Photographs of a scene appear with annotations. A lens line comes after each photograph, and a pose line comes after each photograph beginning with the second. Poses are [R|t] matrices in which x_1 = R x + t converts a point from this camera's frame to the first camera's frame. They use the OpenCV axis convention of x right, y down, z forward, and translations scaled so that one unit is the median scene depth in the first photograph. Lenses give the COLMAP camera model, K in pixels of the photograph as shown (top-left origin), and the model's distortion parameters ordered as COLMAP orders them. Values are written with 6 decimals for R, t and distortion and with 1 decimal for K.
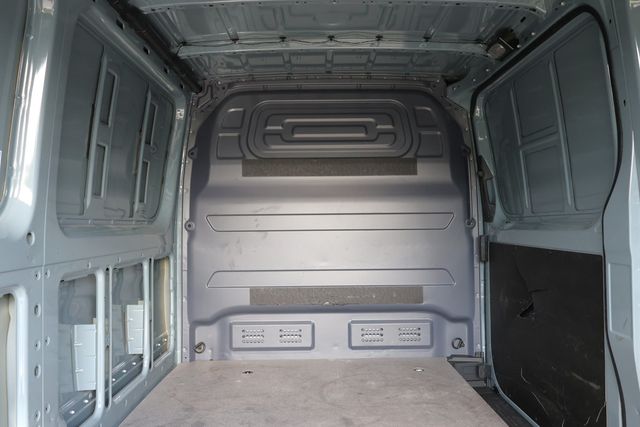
lens RADIAL K [[529.8, 0, 319.8], [0, 529.8, 208.5], [0, 0, 1]] dist [0.008515, 0.006591]
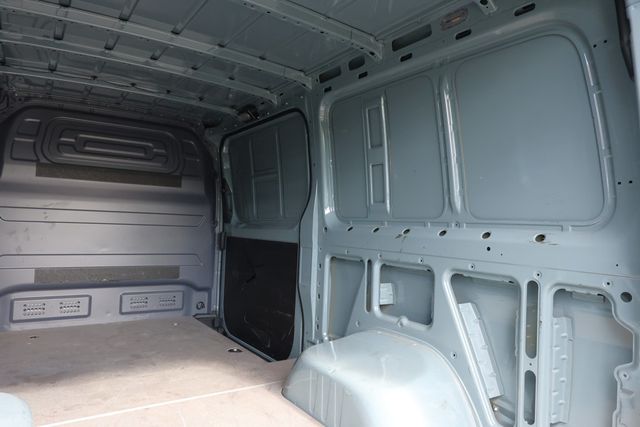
lens RADIAL K [[445.8, 0, 320.0], [0, 445.8, 213.5], [0, 0, 1]] dist [0.000984, 0.000557]
pose [[0.834159, 0.056376, 0.548635, -0.156159], [-0.057587, 0.998228, -0.015018, 0.002172], [-0.548509, -0.019067, 0.835927, -0.201582]]
